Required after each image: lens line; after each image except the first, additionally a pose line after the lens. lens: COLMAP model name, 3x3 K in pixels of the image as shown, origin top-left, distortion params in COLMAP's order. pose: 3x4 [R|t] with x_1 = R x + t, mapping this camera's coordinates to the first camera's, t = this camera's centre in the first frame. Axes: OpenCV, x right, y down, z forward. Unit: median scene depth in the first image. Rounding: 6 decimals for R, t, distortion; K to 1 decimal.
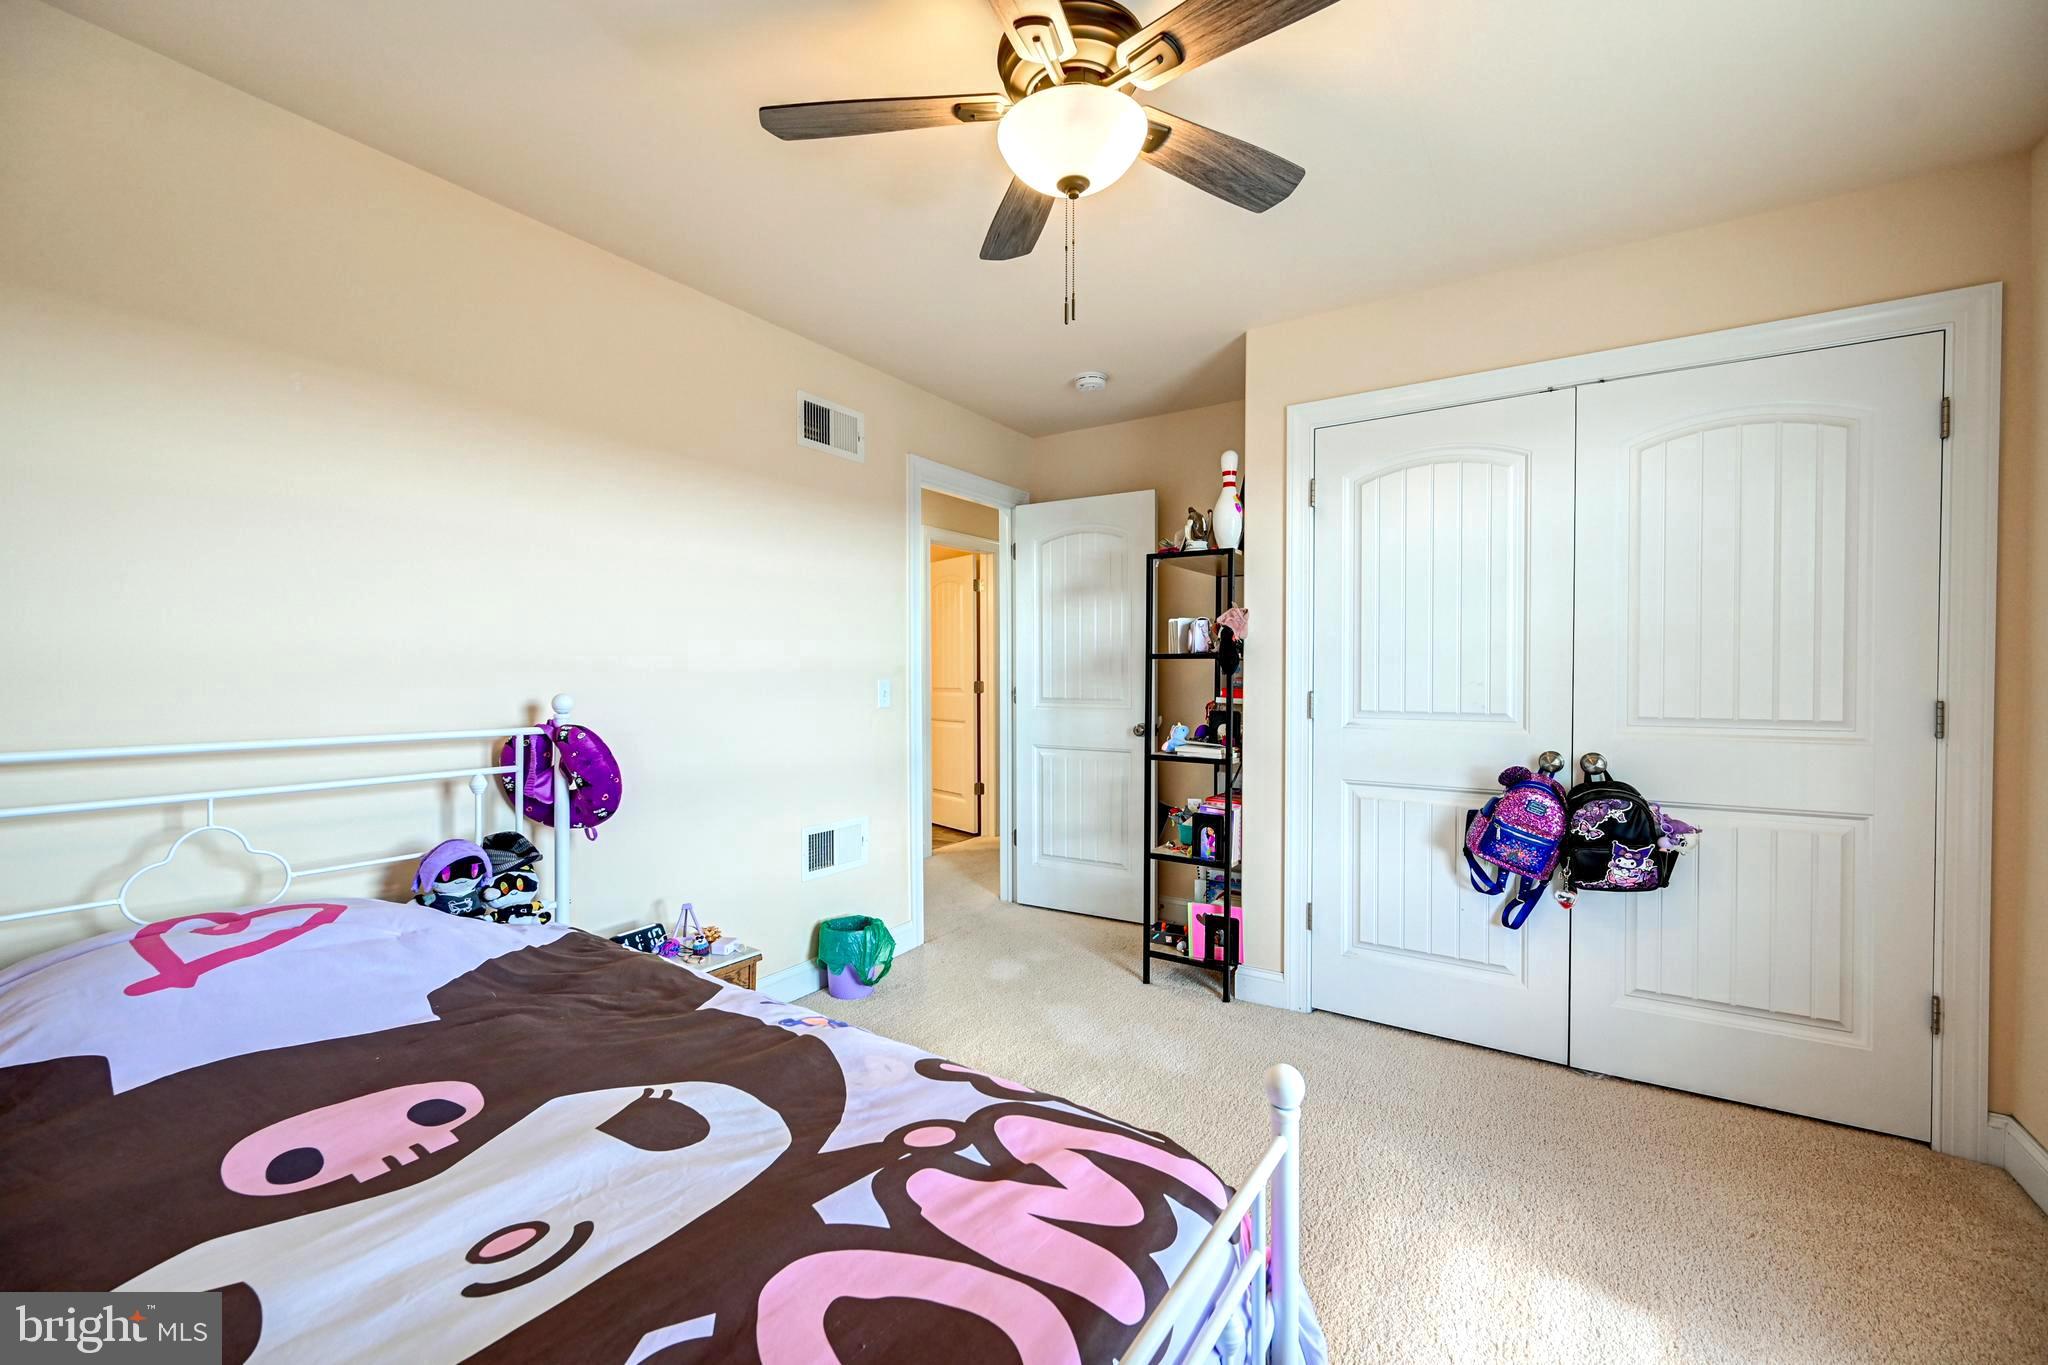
lens RADIAL K [[822.7, 0, 1024.0], [0, 822.7, 682.5], [0, 0, 1]] dist [-0.000391, 0.000018]
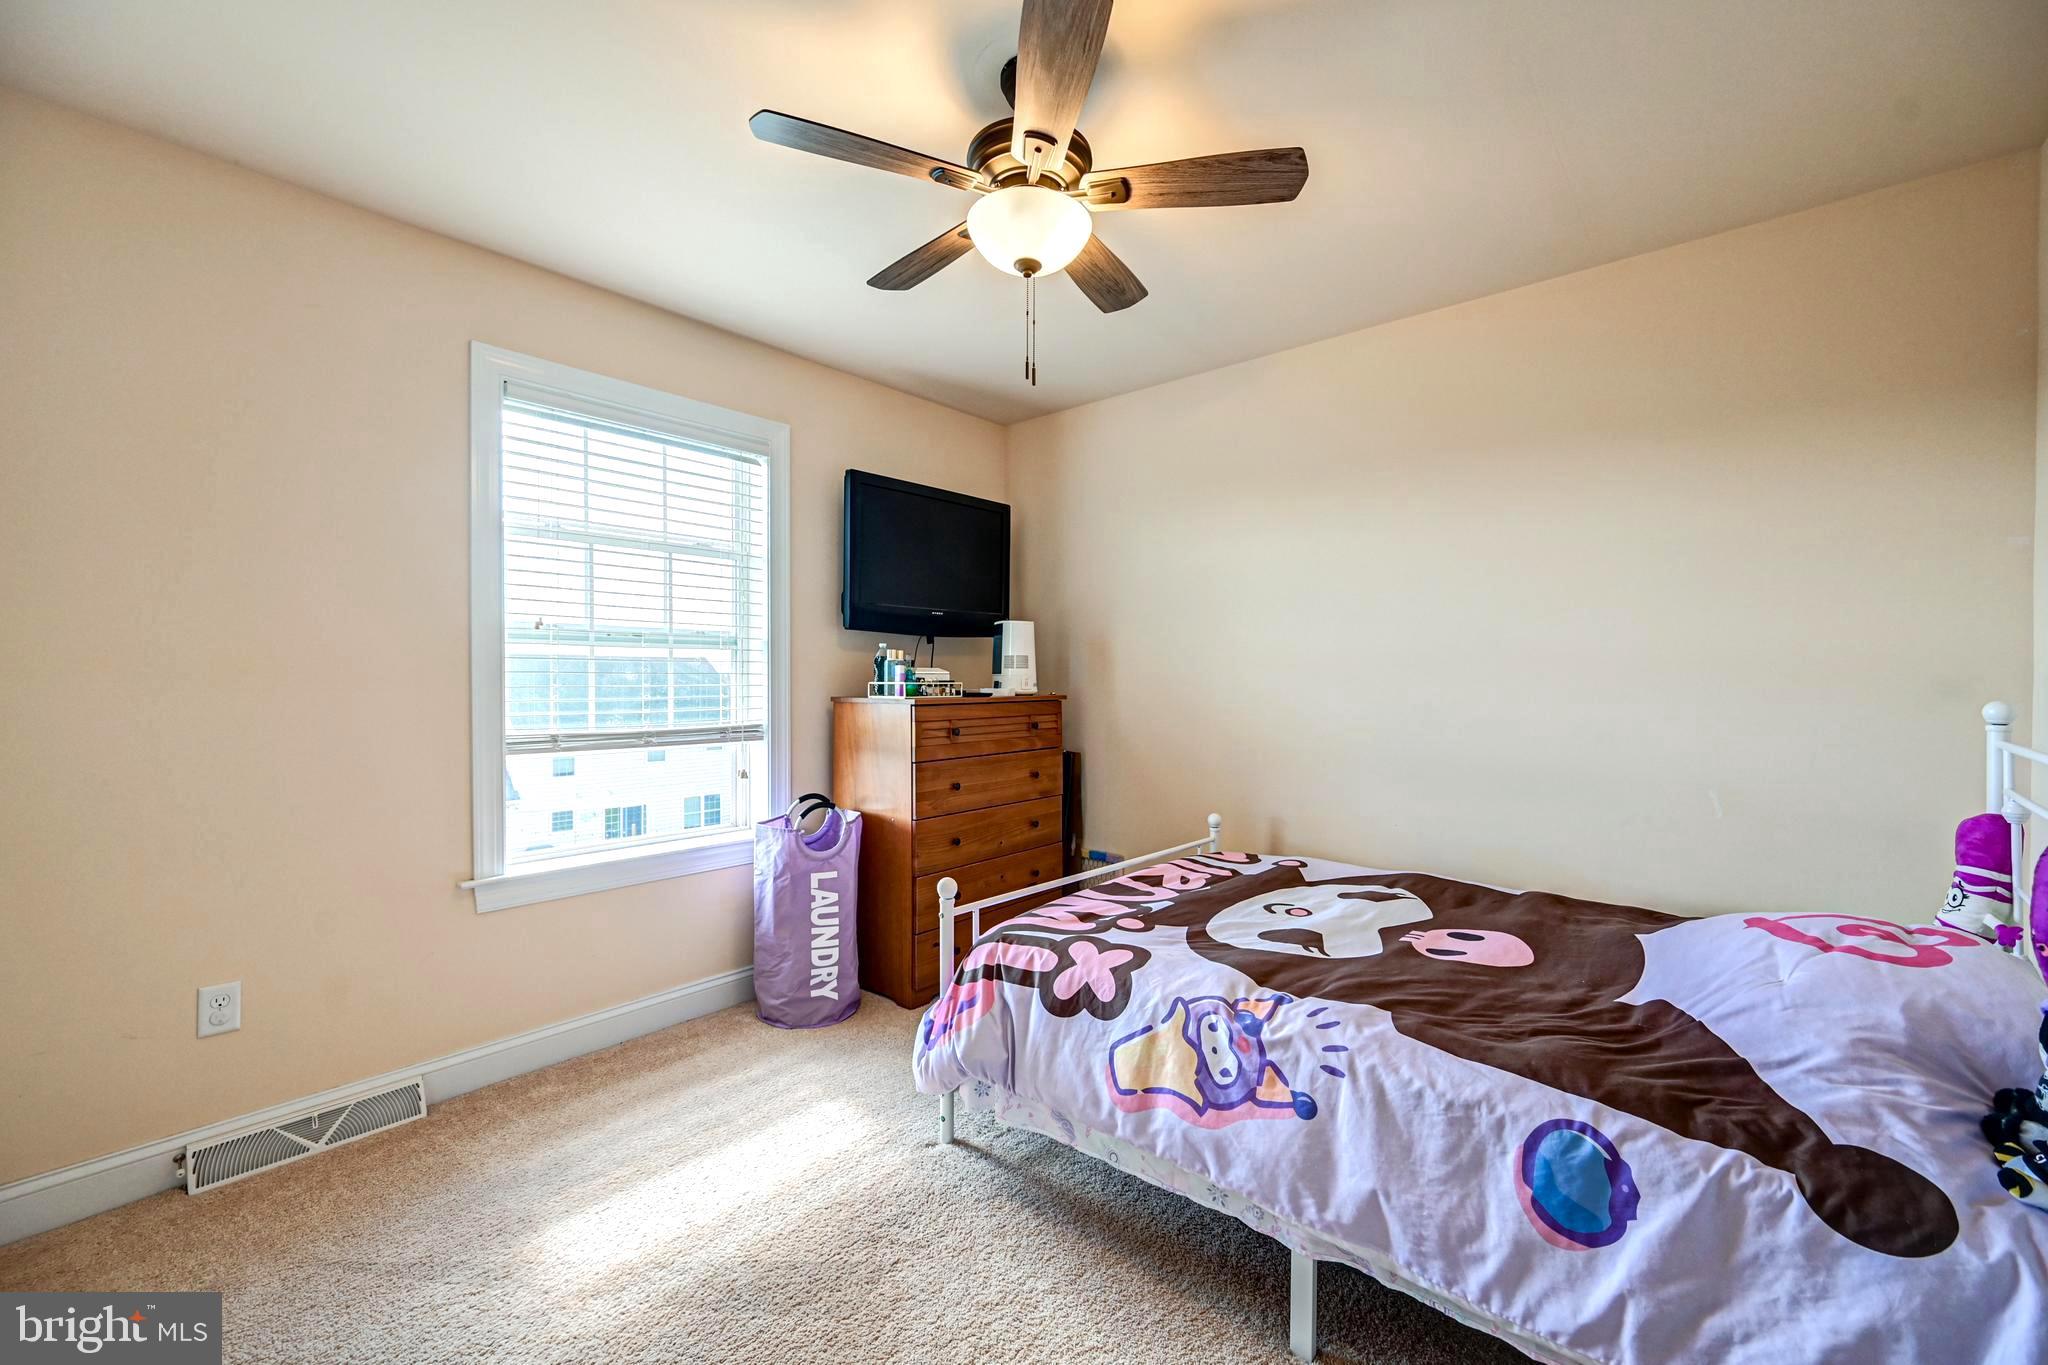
lens RADIAL K [[822.7, 0, 1024.0], [0, 822.7, 682.5], [0, 0, 1]] dist [-0.000391, 0.000018]
pose [[-0.989352, -0.002022, 0.145527, -0.141575], [-0.000324, 0.999932, 0.011695, -0.021551], [-0.145541, 0.011523, -0.989285, 2.800569]]
